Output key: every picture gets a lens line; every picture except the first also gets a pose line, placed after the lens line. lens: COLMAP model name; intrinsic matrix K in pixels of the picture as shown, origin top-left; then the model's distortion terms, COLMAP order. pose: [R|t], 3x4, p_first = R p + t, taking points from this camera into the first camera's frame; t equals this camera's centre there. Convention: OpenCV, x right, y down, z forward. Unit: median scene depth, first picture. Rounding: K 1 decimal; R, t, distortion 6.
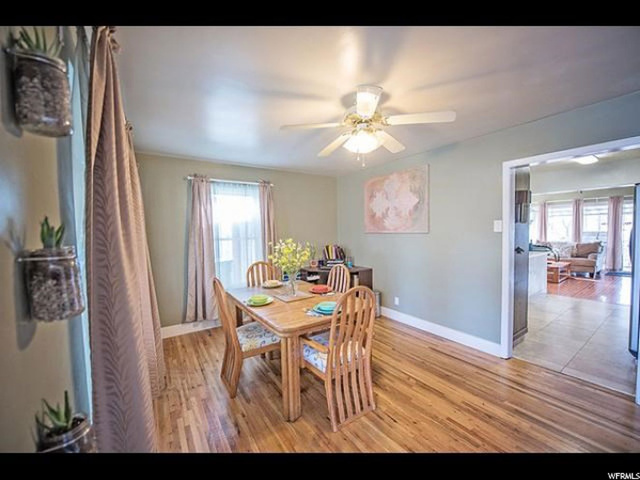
lens RADIAL K [[254.7, 0, 320.2], [0, 254.7, 237.8], [0, 0, 1]] dist [-0.015077, -0.000305]
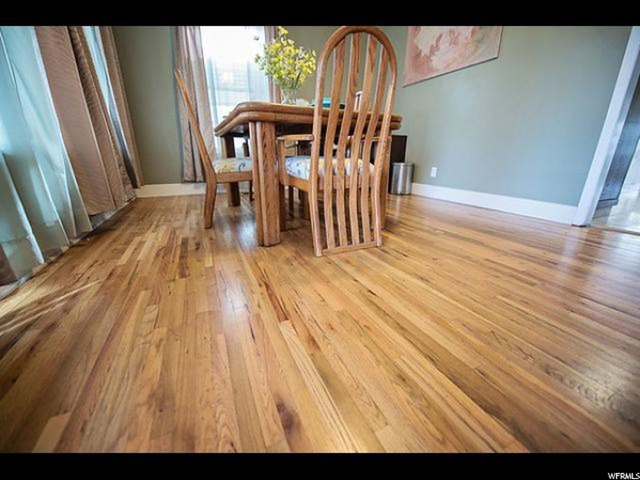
lens RADIAL K [[254.7, 0, 320.2], [0, 254.7, 237.8], [0, 0, 1]] dist [-0.015077, -0.000305]
pose [[0.988721, 0.071762, -0.131459, 0.126390], [-0.031663, 0.958048, 0.284852, 0.407471], [0.146386, -0.277477, 0.949514, 0.255937]]
